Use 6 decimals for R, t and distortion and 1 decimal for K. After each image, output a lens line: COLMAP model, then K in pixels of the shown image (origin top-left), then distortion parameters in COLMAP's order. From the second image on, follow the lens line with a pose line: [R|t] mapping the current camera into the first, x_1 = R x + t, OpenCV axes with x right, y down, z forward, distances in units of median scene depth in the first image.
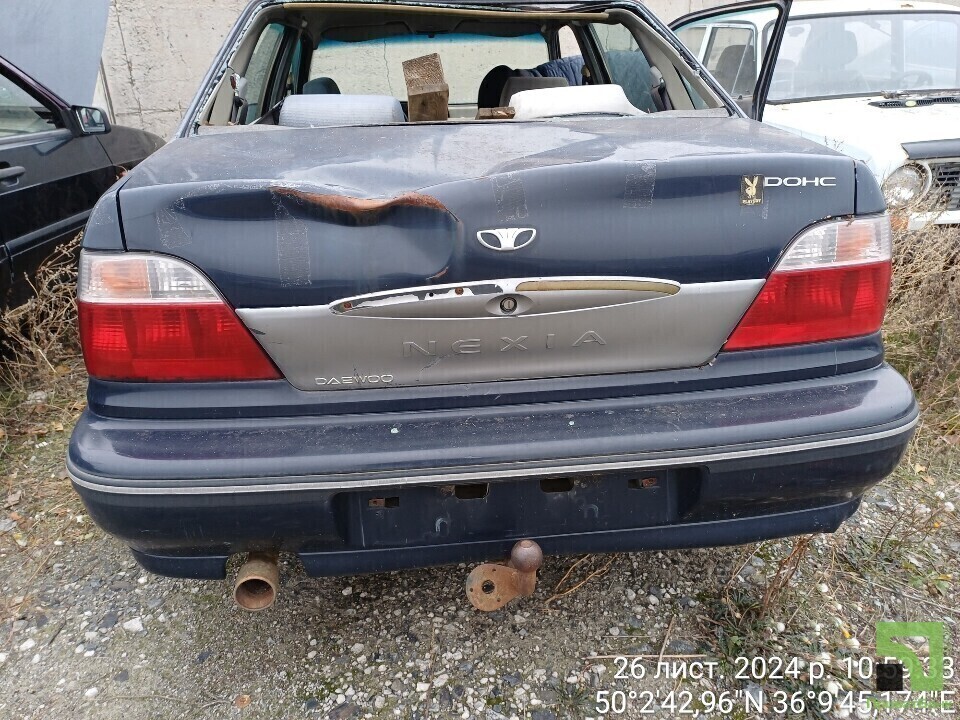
lens RADIAL K [[709.2, 0, 473.4], [0, 709.2, 357.8], [0, 0, 1]] dist [0.064052, -0.048064]
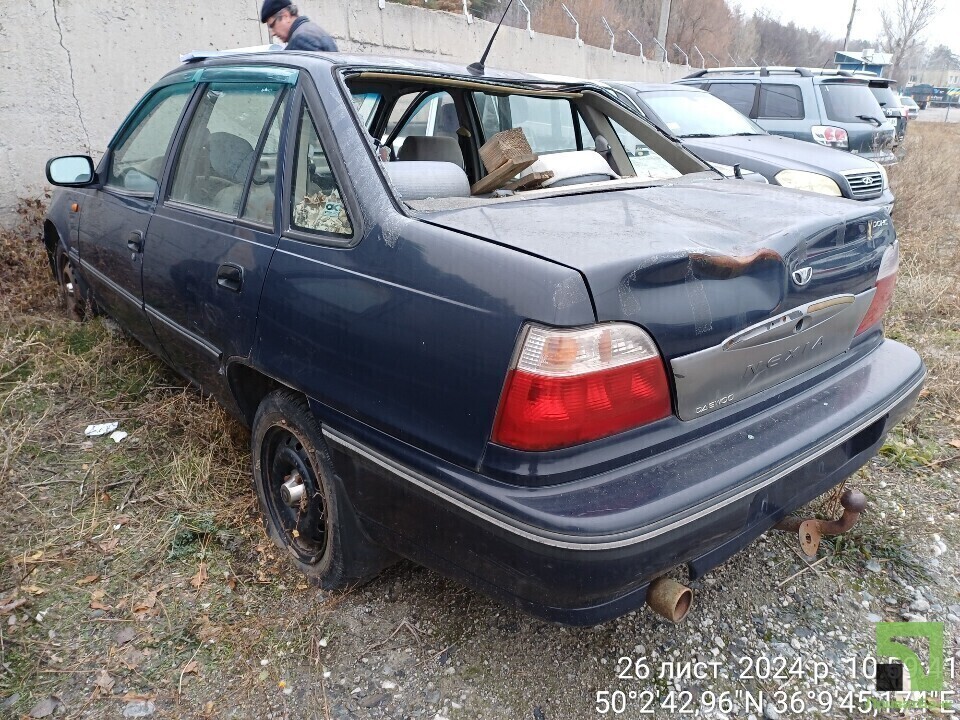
lens RADIAL K [[709.2, 0, 473.4], [0, 709.2, 357.8], [0, 0, 1]] dist [0.064052, -0.048064]
pose [[0.821936, -0.160087, 0.546621, -1.241747], [0.187250, 0.982293, 0.006120, -0.139535], [-0.537921, 0.097325, 0.837358, 0.197197]]
